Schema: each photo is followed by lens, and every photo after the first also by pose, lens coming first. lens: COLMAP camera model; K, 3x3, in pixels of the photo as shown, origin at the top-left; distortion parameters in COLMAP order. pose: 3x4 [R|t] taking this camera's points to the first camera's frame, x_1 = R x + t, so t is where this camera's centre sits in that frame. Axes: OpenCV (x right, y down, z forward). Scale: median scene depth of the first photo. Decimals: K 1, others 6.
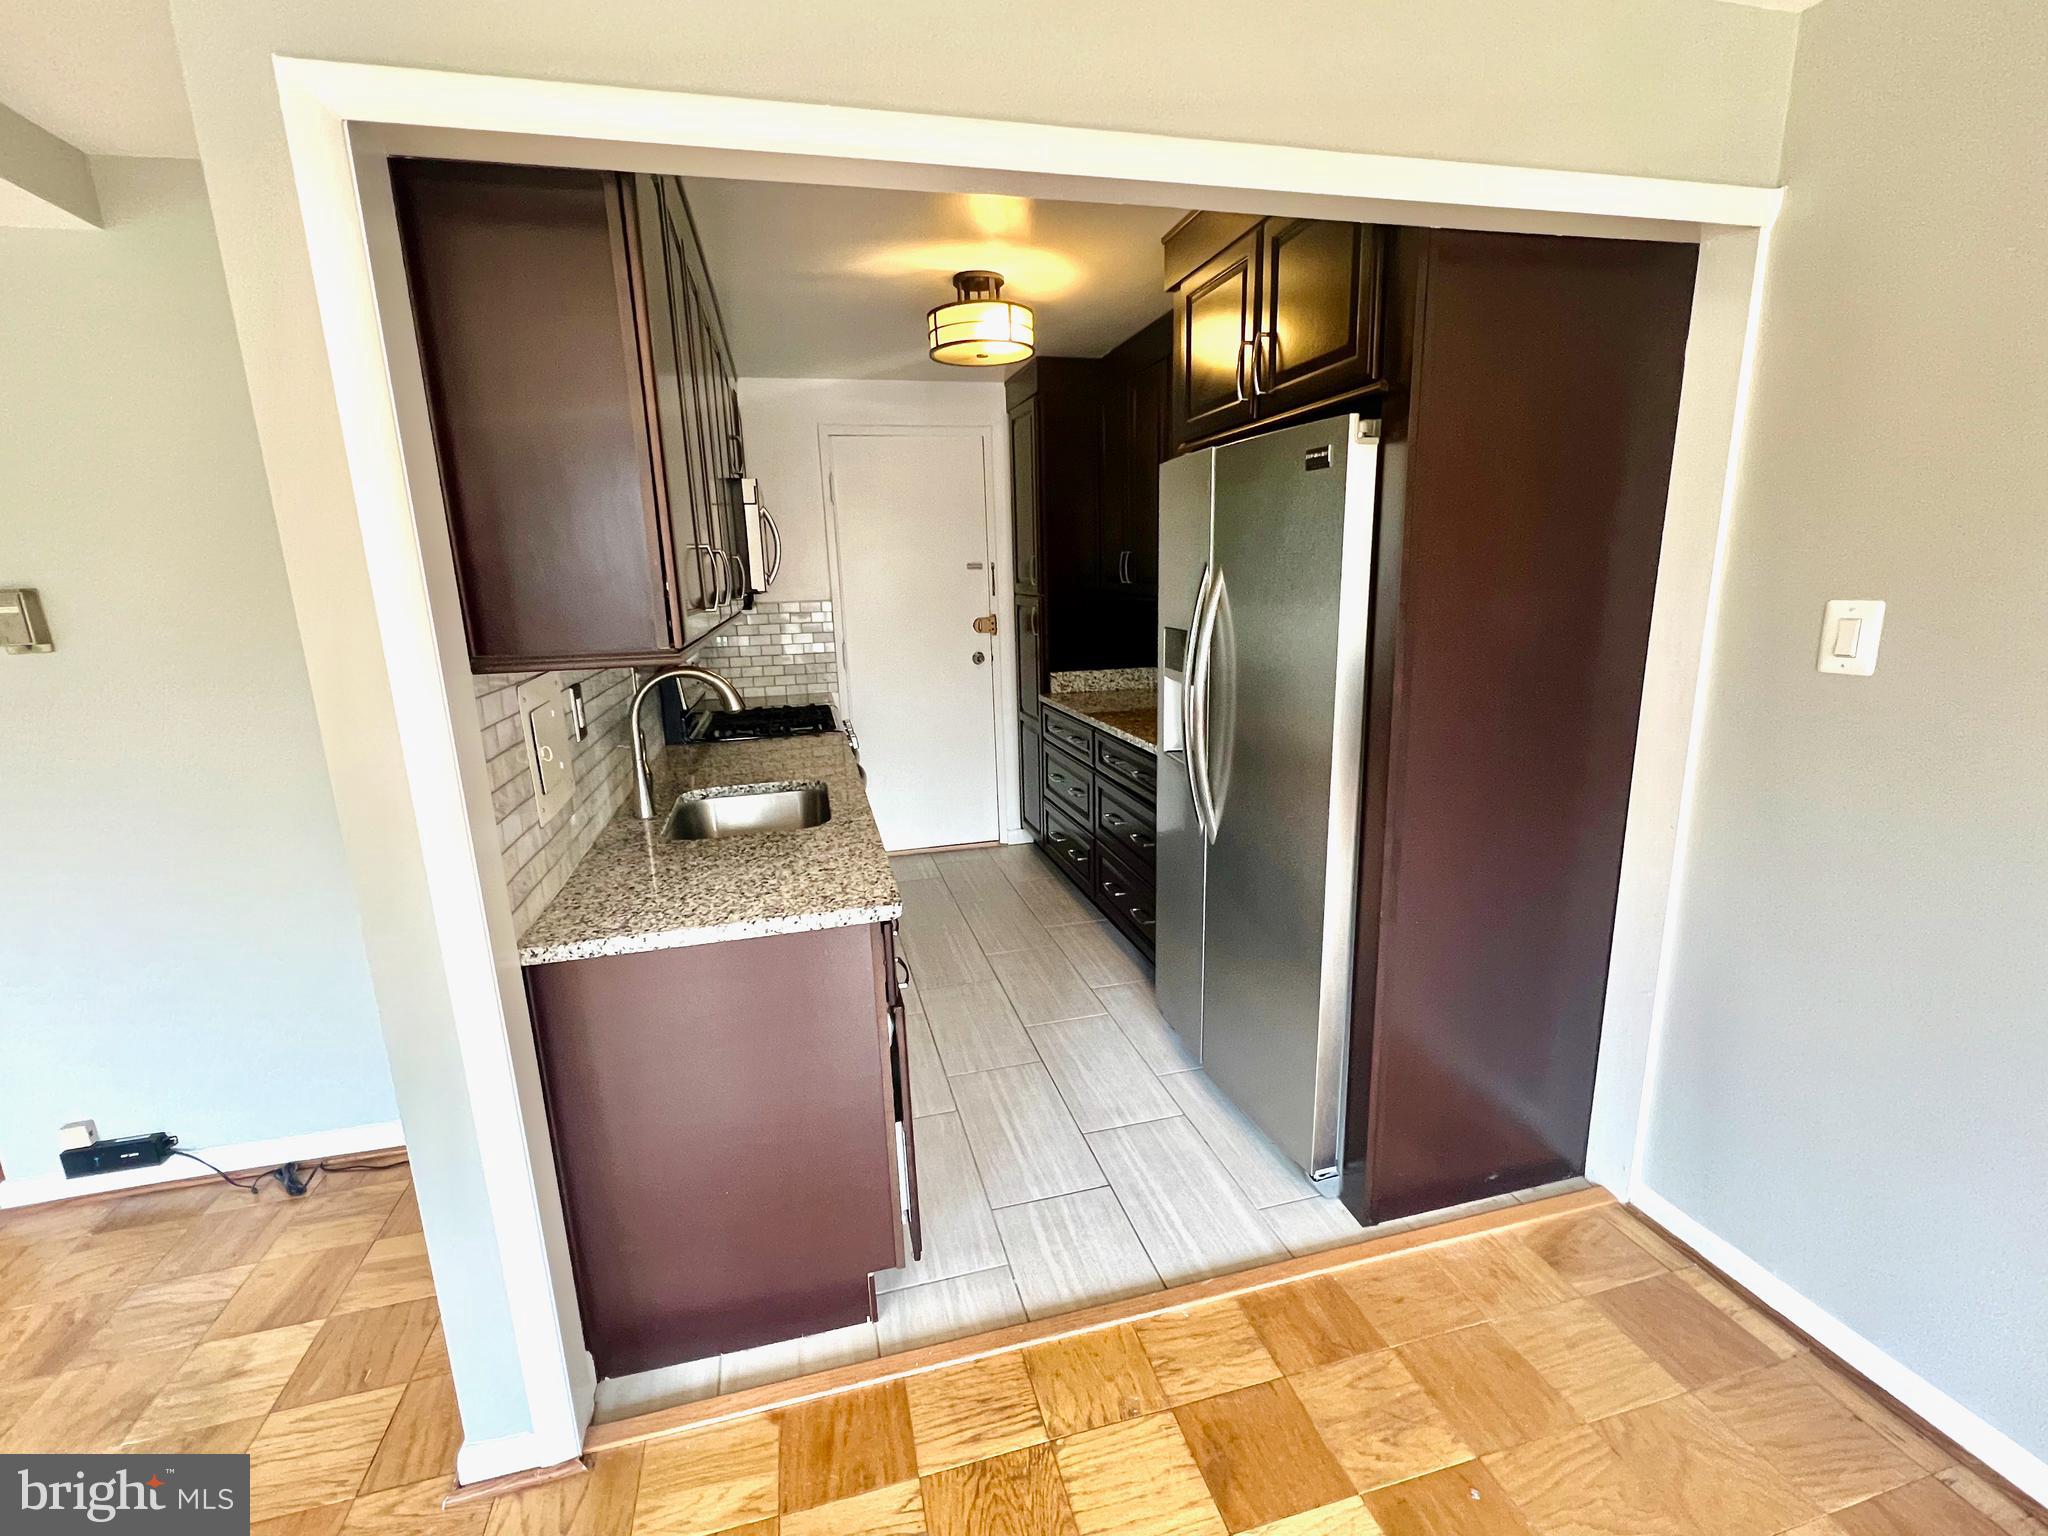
lens RADIAL K [[895.7, 0, 1022.2], [0, 895.7, 771.4], [0, 0, 1]] dist [0.001352, 0.000021]
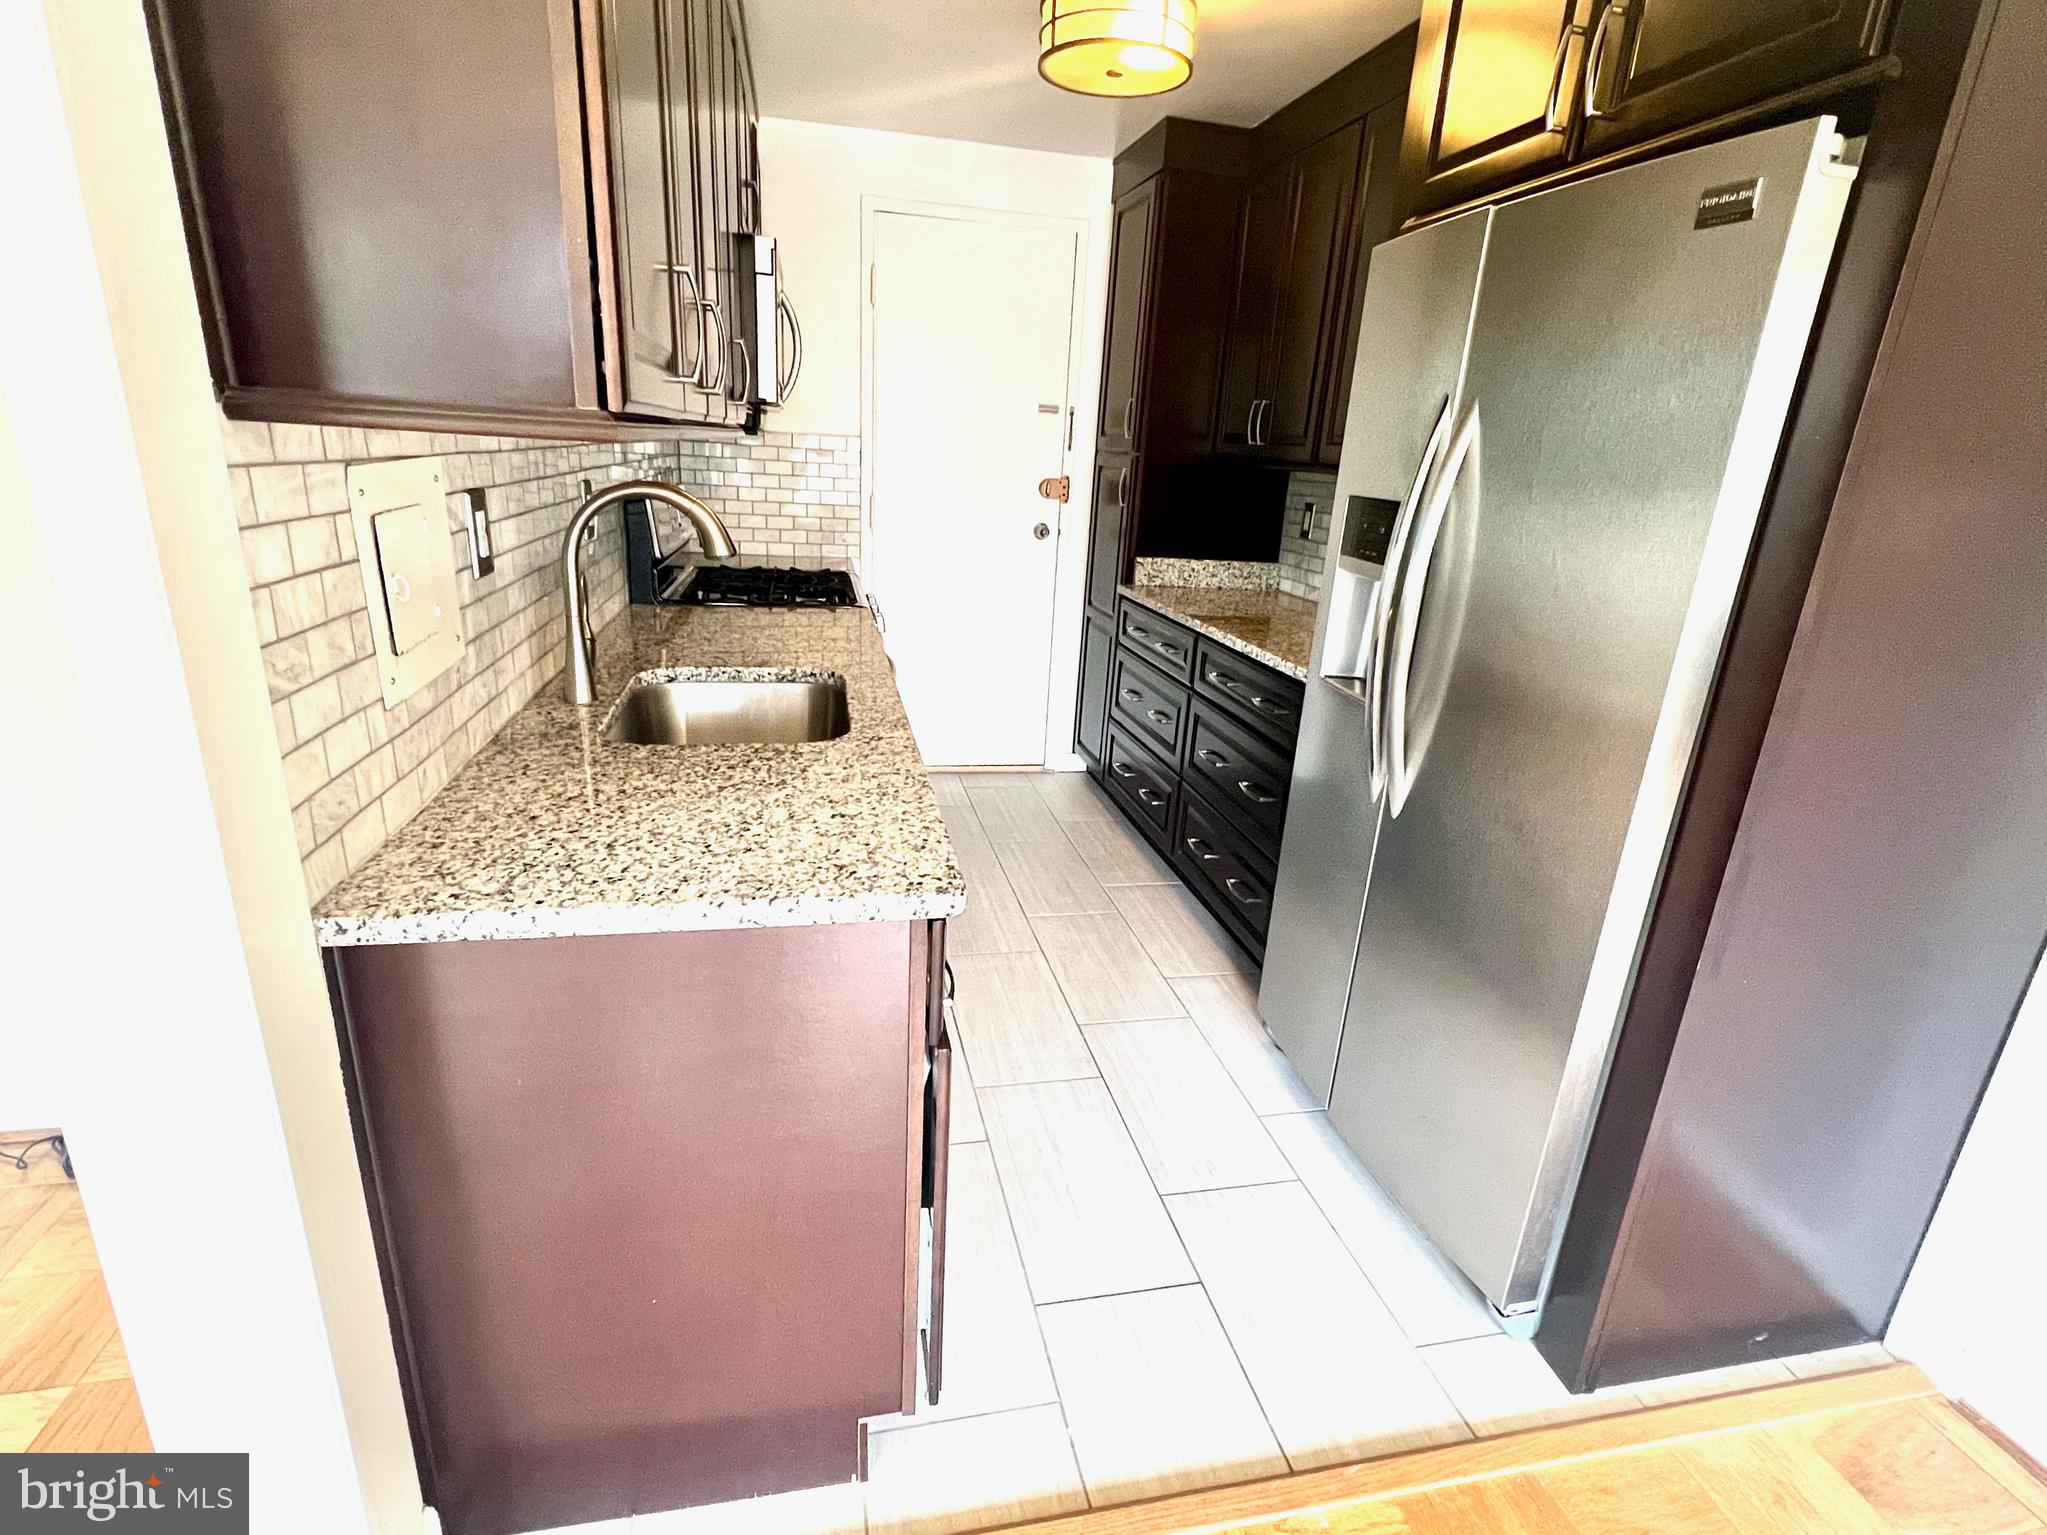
lens RADIAL K [[996.9, 0, 1024.9], [0, 996.9, 773.4], [0, 0, 1]] dist [0.003172, -0.001300]
pose [[0.995348, 0.095465, -0.012998, -0.069744], [-0.093763, 0.990839, 0.097189, -0.000812], [0.022157, -0.095518, 0.995181, 0.251950]]
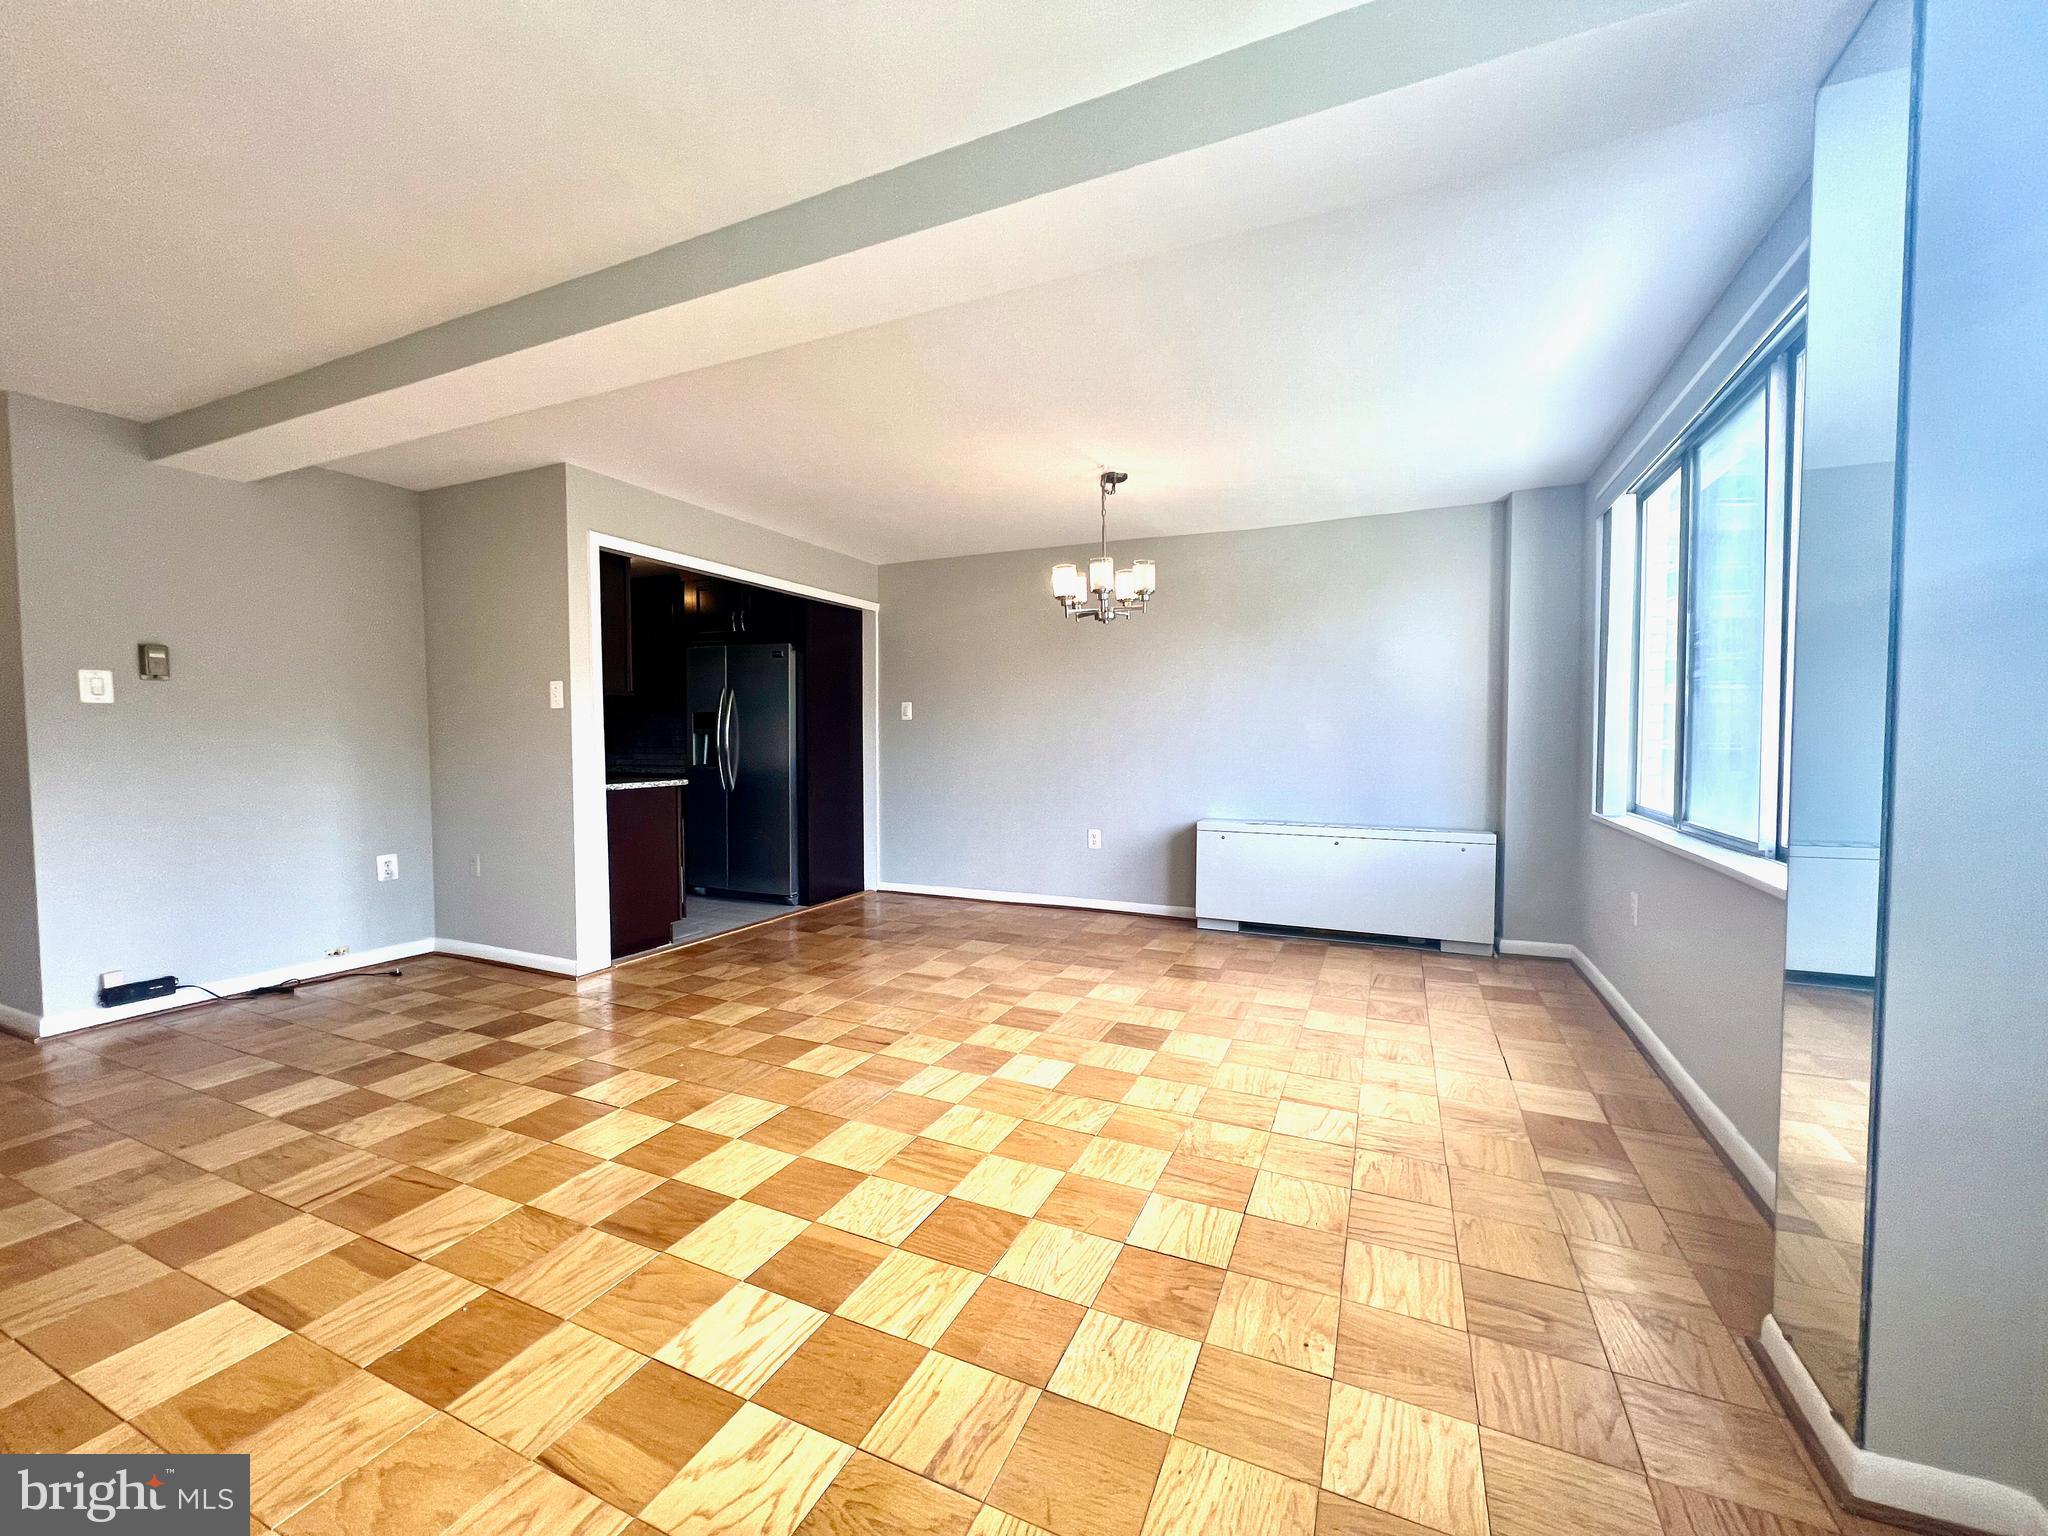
lens RADIAL K [[821.2, 0, 1017.9], [0, 821.2, 770.2], [0, 0, 1]] dist [0.000337, -0.000375]
pose [[0.633818, 0.005351, 0.773464, -1.179833], [0.148115, 0.980631, -0.128158, 0.473688], [-0.759168, 0.195791, 0.620749, -1.187541]]
